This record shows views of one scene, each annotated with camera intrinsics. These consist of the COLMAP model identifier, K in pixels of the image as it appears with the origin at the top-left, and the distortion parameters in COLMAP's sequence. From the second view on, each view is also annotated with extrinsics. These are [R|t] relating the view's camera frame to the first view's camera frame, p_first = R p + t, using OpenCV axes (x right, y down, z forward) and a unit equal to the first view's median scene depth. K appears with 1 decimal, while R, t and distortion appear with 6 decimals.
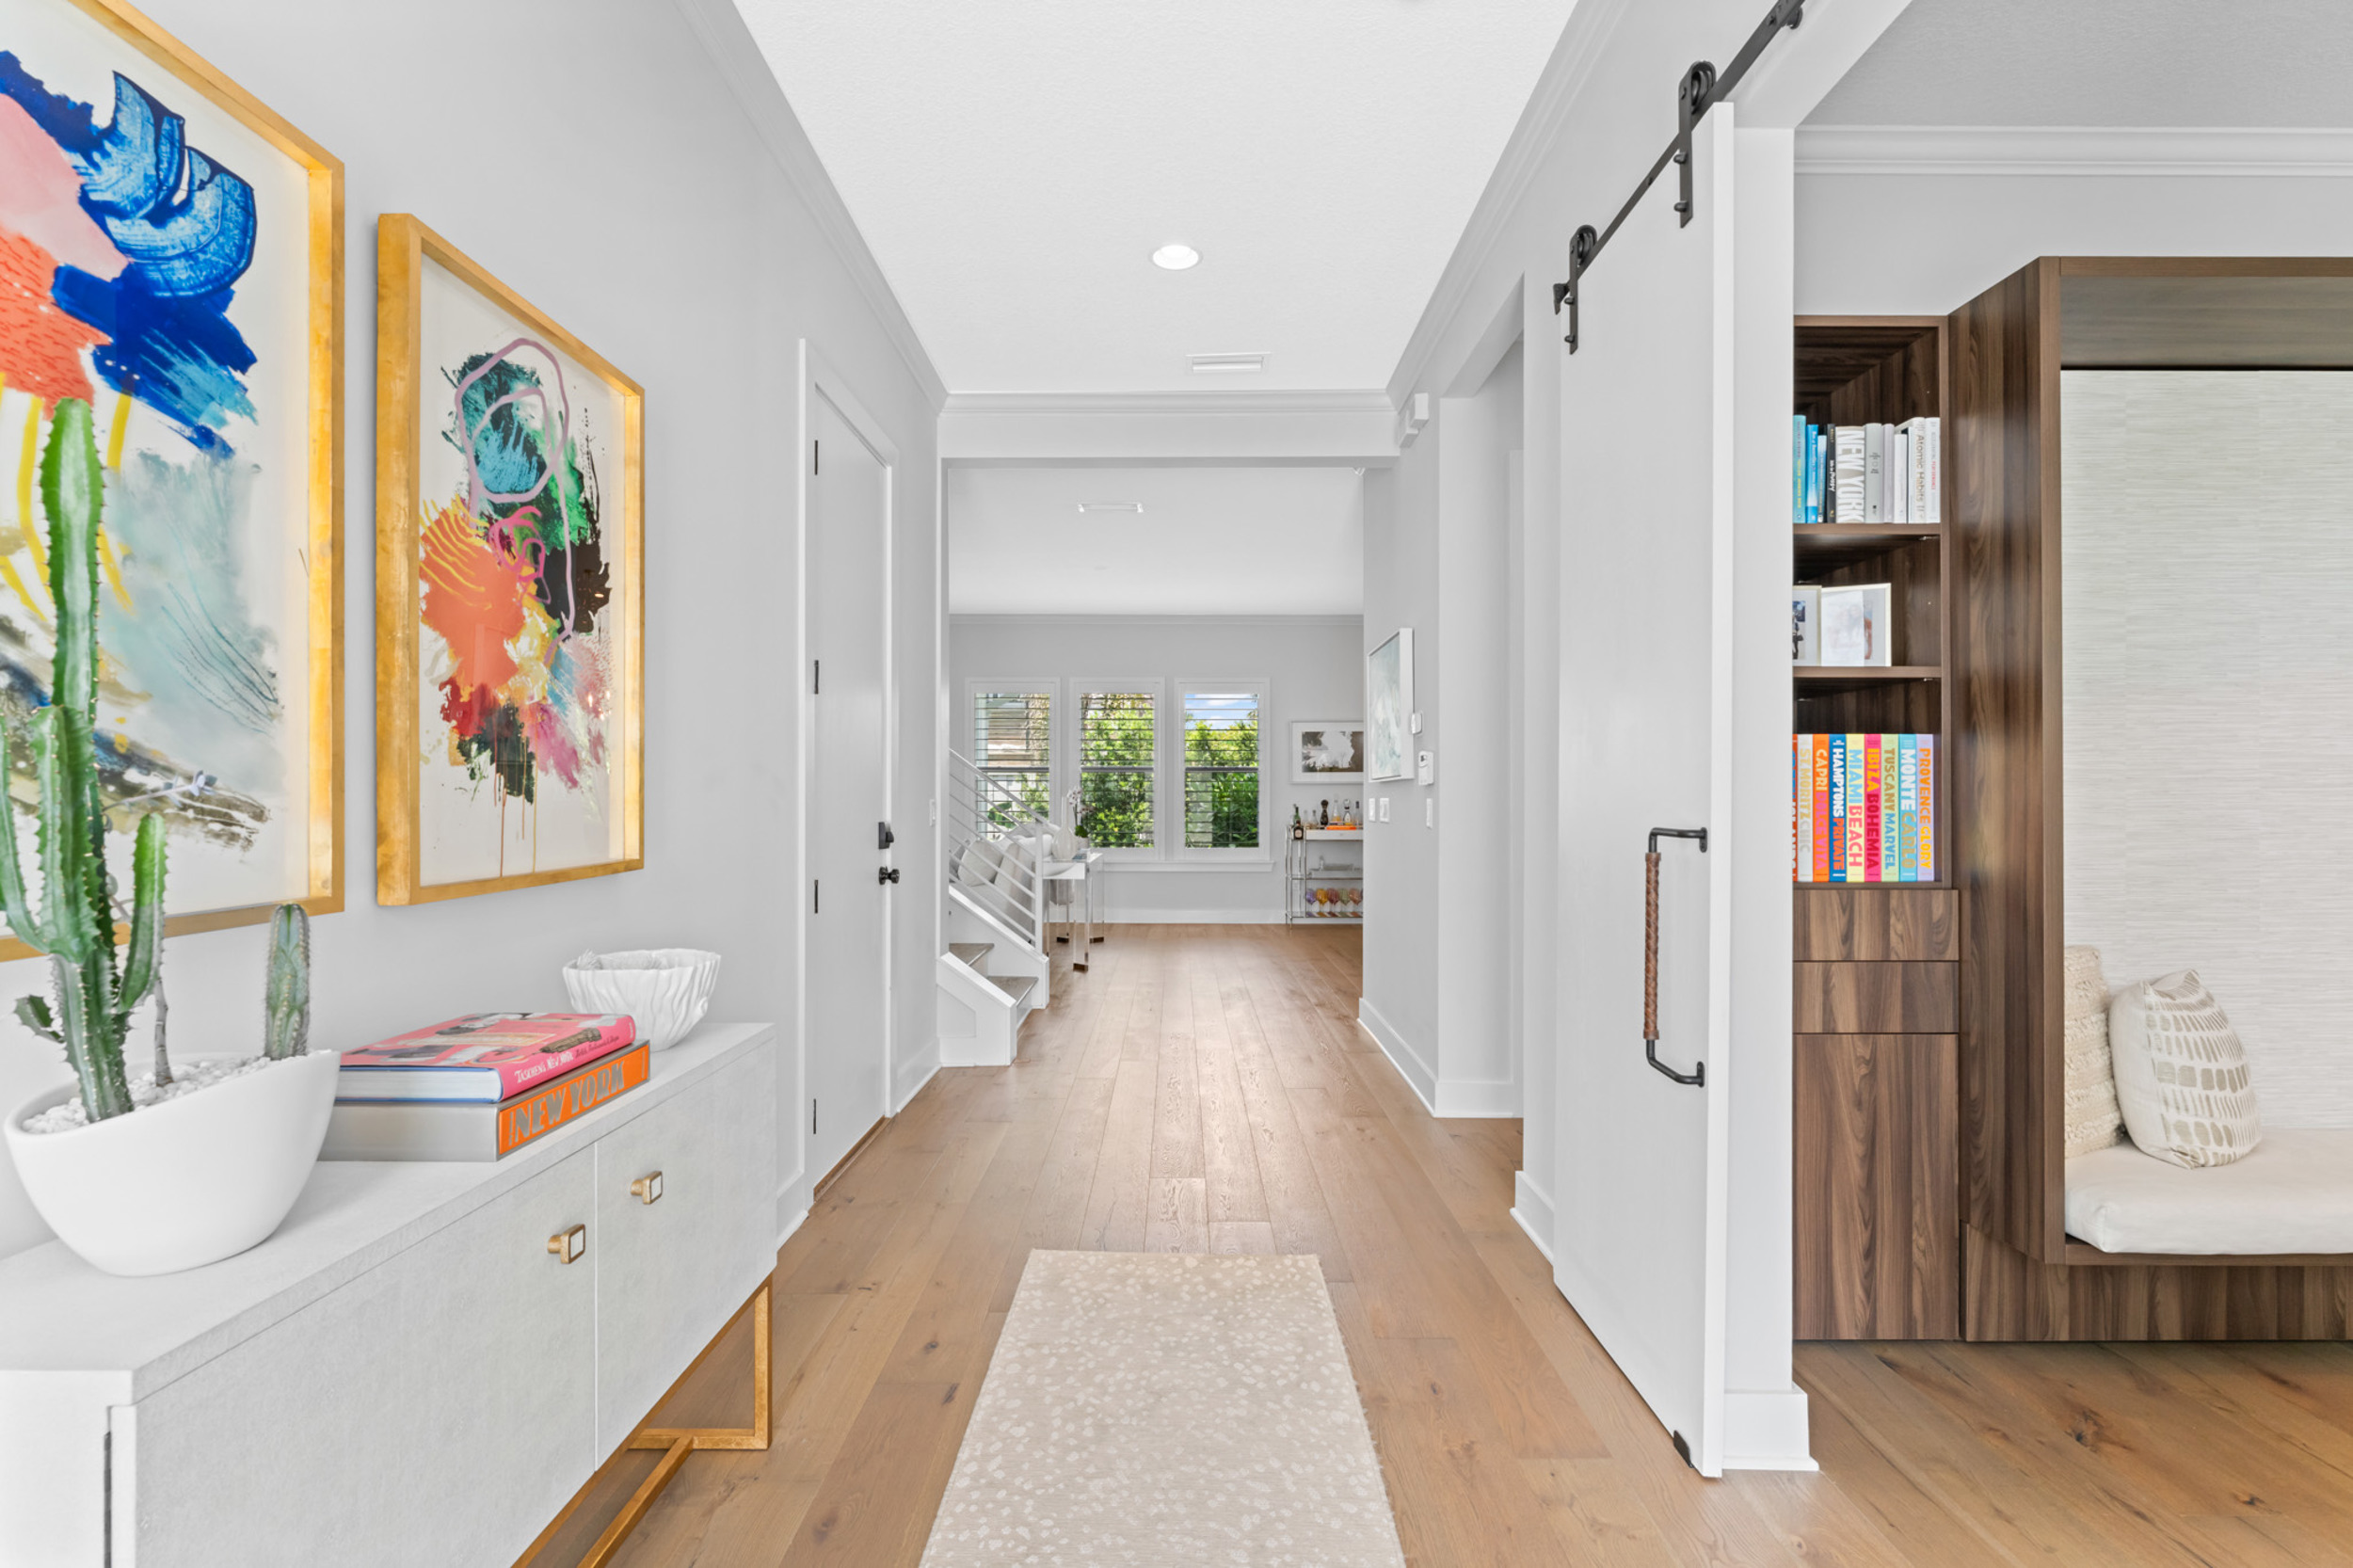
lens RADIAL K [[1064.3, 0, 1181.6], [0, 1064.3, 791.3], [0, 0, 1]] dist [-0.000362, -0.000005]
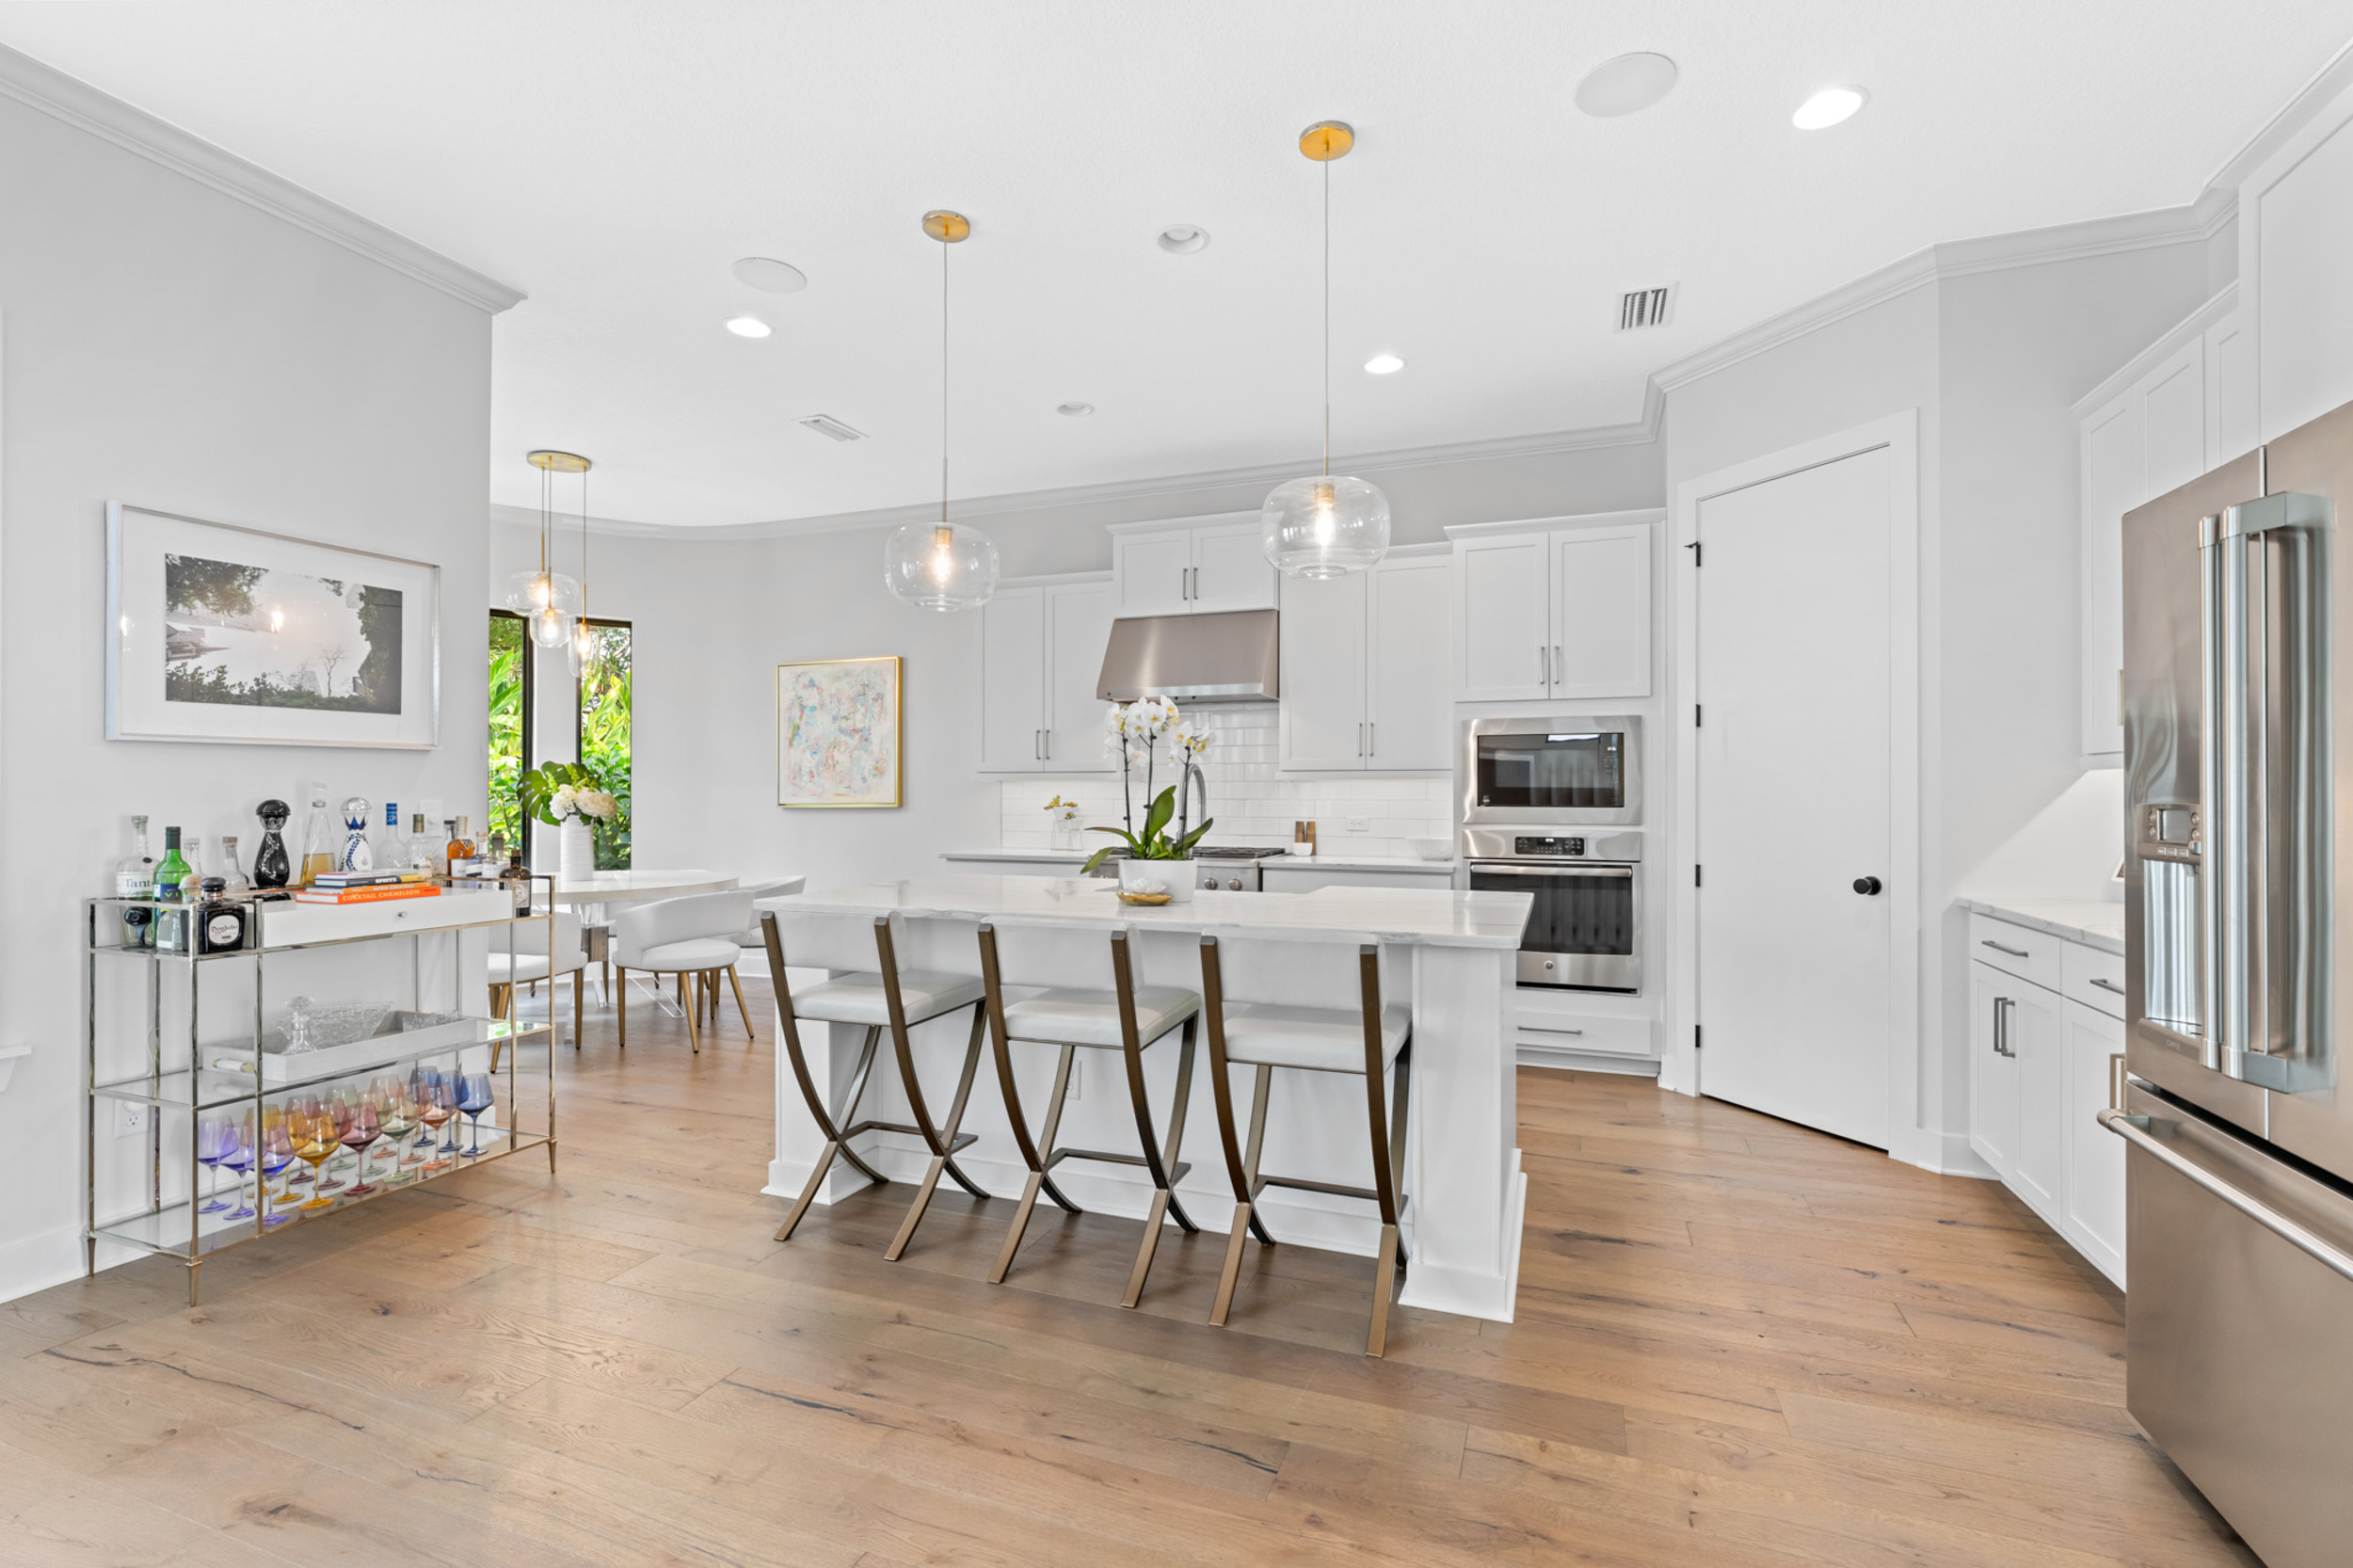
lens RADIAL K [[1055.7, 0, 1159.6], [0, 1055.7, 789.5], [0, 0, 1]] dist [-0.000570, 0.000100]
pose [[0.368120, 0.002578, 0.929775, -0.046084], [-0.004841, 0.999988, -0.000856, 0.004325], [-0.929766, -0.004186, 0.368128, 0.661255]]
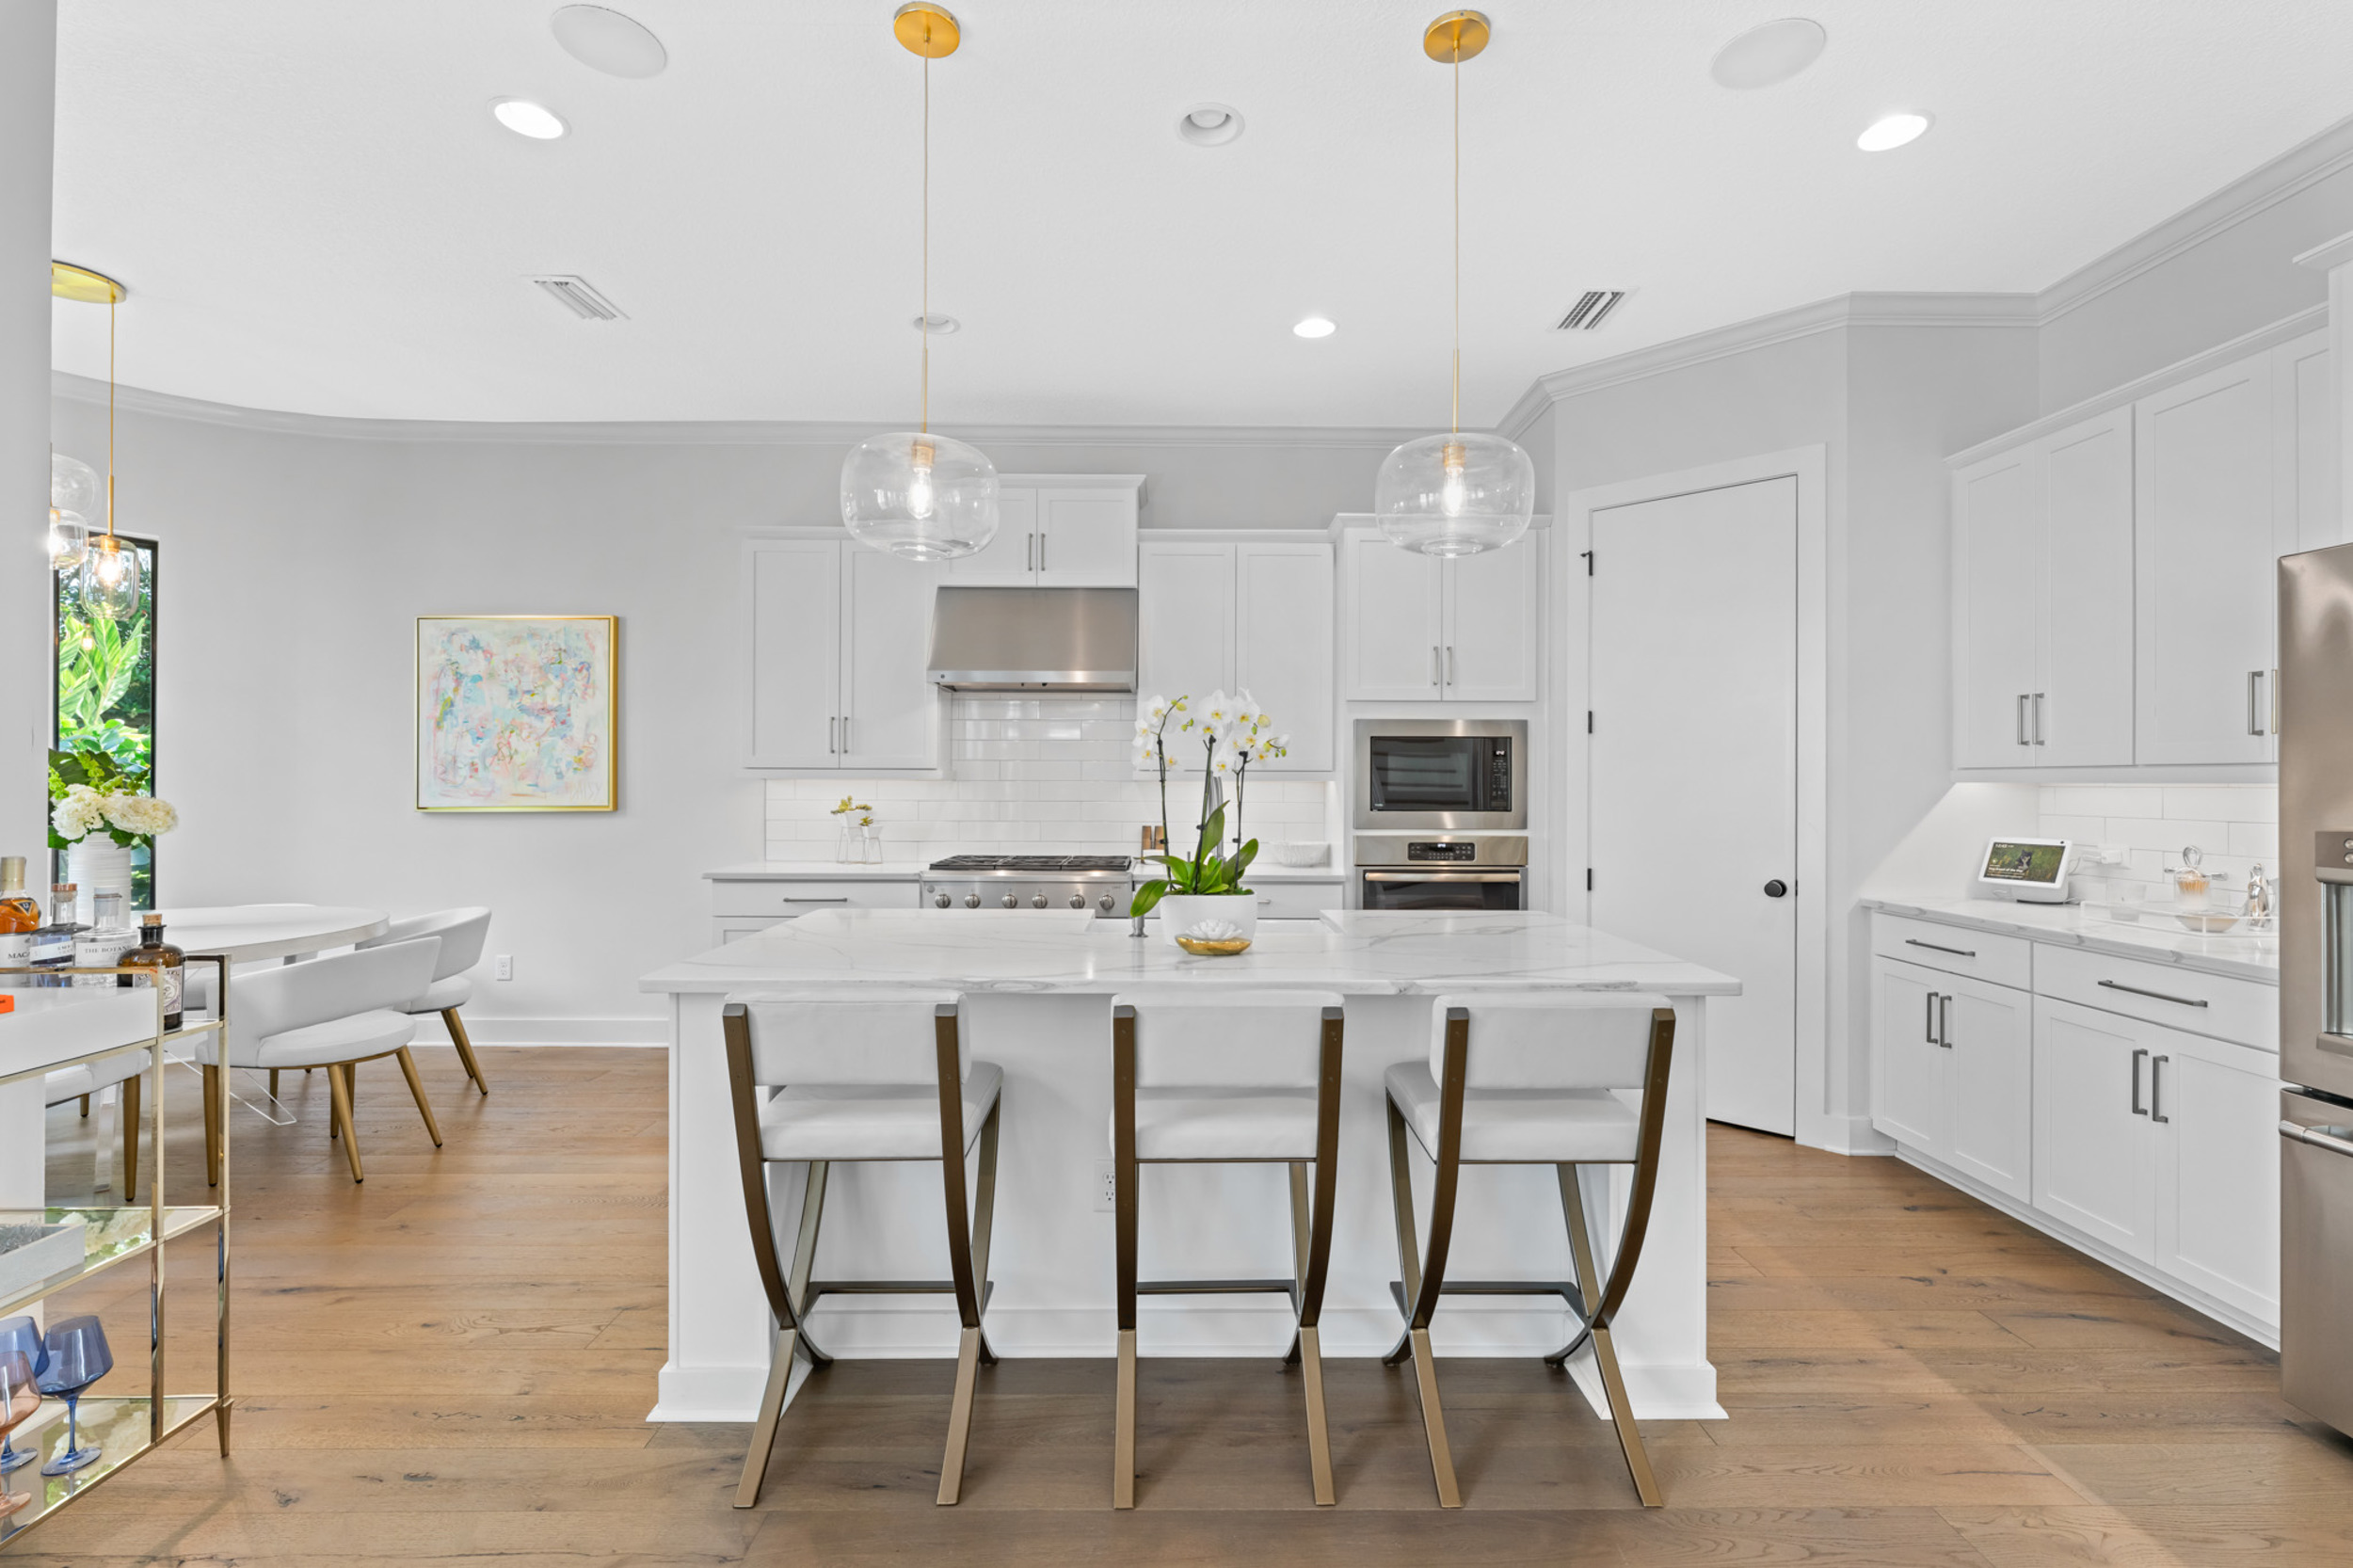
lens RADIAL K [[1064.3, 0, 1159.4], [0, 1064.3, 772.2], [0, 0, 1]] dist [-0.000362, -0.000005]
pose [[-0.005413, 0.004875, 0.999973, -0.006424], [-0.008160, 0.999955, -0.004919, -0.002505], [-0.999952, -0.008186, -0.005373, 0.790918]]
